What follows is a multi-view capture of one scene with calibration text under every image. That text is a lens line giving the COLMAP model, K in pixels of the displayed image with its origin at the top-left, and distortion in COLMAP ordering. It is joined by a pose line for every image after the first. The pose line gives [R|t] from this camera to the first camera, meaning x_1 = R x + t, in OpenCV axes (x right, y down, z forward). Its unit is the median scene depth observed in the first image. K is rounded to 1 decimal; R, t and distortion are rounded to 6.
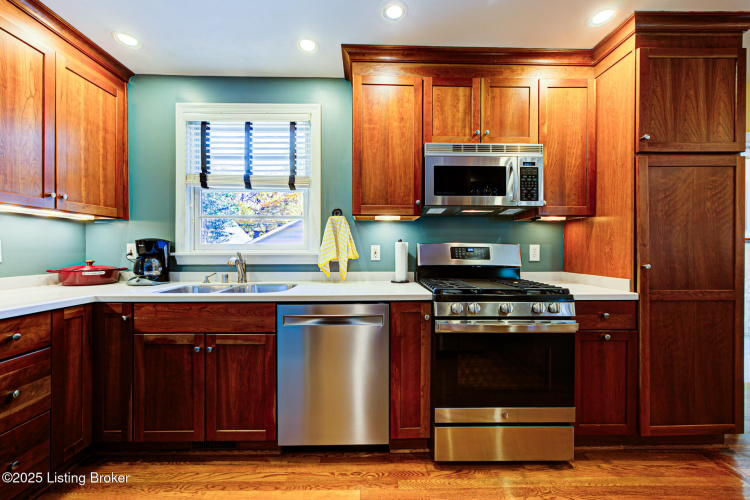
lens RADIAL K [[298.5, 0, 373.6], [0, 298.5, 250.9], [0, 0, 1]] dist [0.001428, 0.000161]
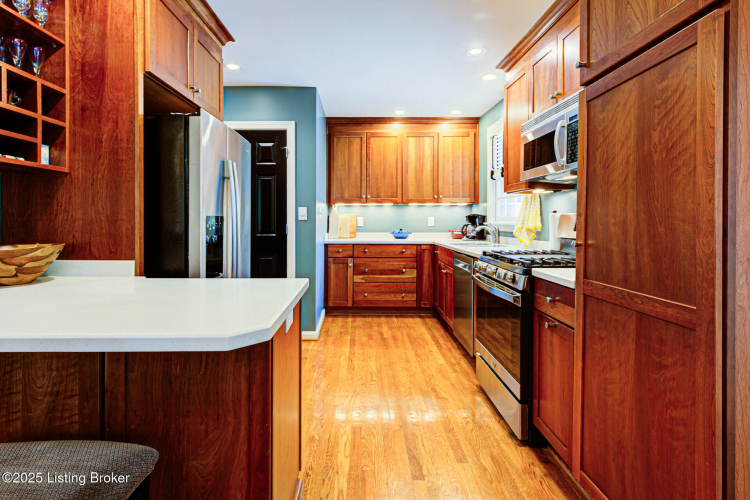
lens RADIAL K [[390.6, 0, 366.7], [0, 390.6, 221.0], [0, 0, 1]] dist [0.000355, 0.001882]
pose [[-0.016069, 0.001665, -0.999869, 1.832219], [-0.003974, 0.999991, 0.001729, -0.004128], [0.999863, 0.004001, -0.016062, 0.498125]]
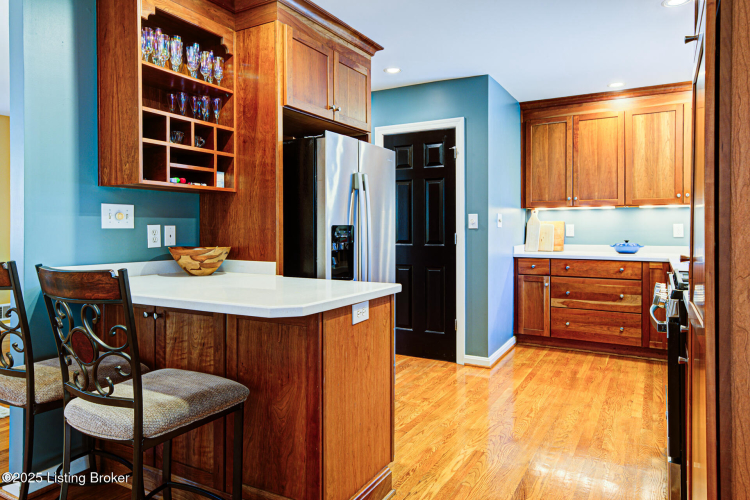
lens RADIAL K [[514.2, 0, 375.0], [0, 514.2, 229.8], [0, 0, 1]] dist [0.011472, 0.003851]
pose [[-0.508854, 0.002165, -0.860850, 2.064947], [-0.003164, 0.999985, 0.004386, -0.007631], [0.860847, 0.004955, -0.508839, 0.964758]]
